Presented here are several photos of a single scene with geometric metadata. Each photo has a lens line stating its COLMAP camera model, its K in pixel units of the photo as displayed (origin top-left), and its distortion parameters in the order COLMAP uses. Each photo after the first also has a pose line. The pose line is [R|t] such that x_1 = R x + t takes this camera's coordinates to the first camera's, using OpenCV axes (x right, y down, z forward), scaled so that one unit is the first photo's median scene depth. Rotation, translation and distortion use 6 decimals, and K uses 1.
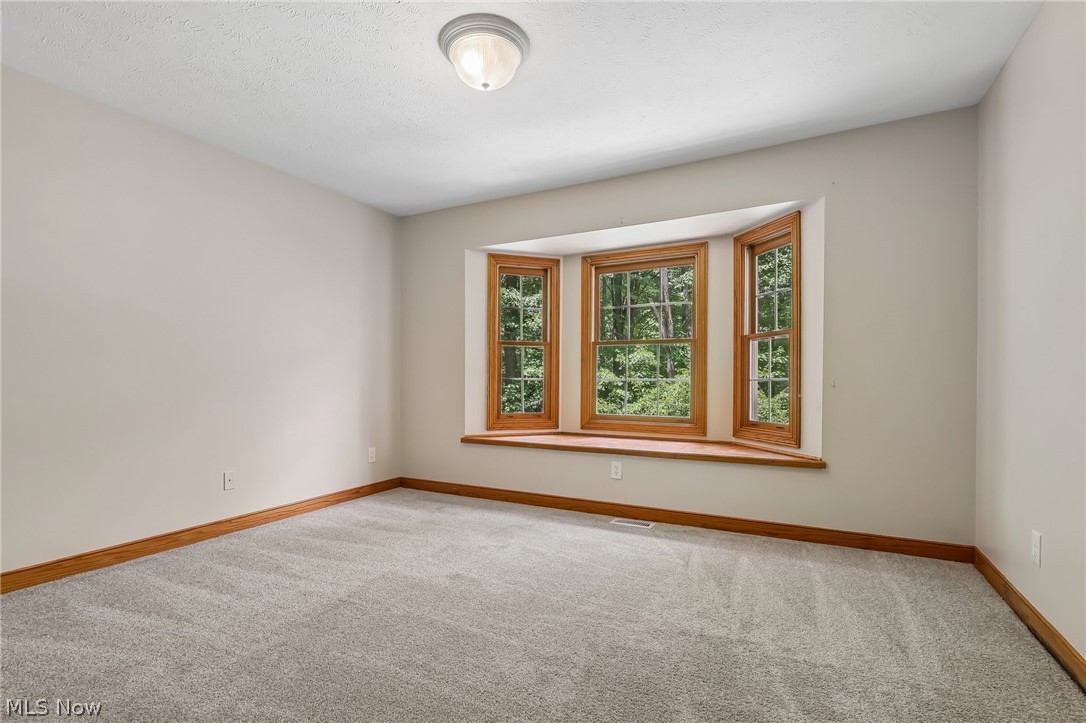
lens RADIAL K [[501.7, 0, 542.5], [0, 501.7, 380.3], [0, 0, 1]] dist [-0.000977, -0.000189]
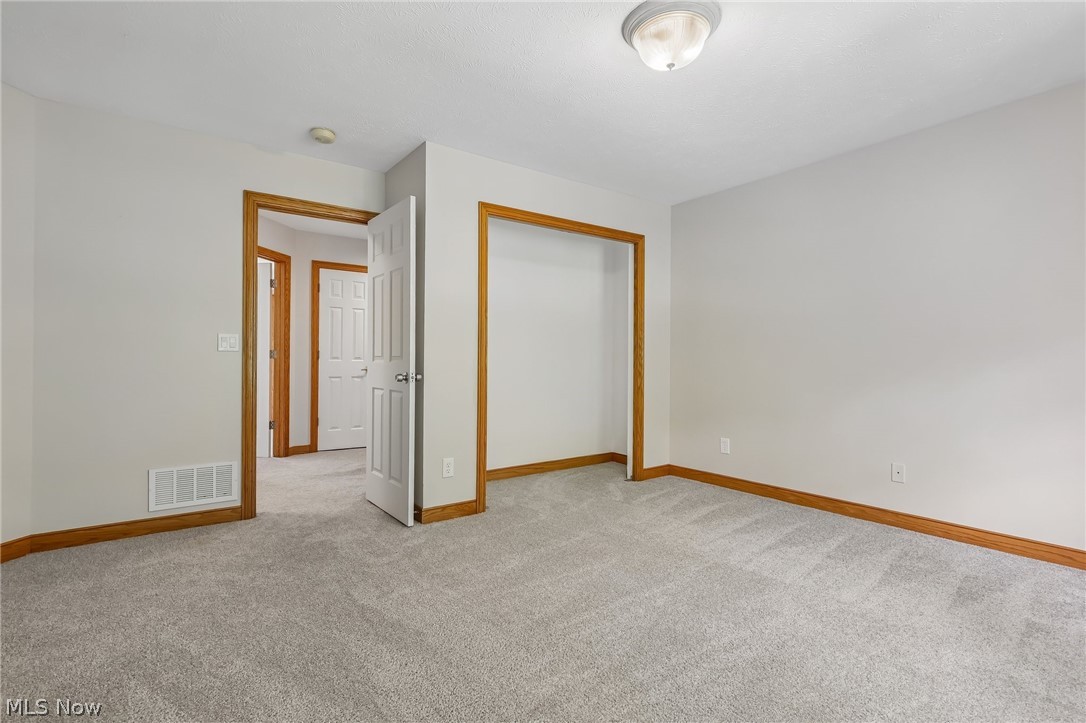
lens RADIAL K [[512.3, 0, 538.6], [0, 512.3, 360.5], [0, 0, 1]] dist [-0.001129, -0.000033]
pose [[-0.433210, 0.002024, -0.901291, 0.644636], [-0.007703, 0.999953, 0.005948, -0.024061], [0.901260, 0.009520, -0.433174, 0.884011]]
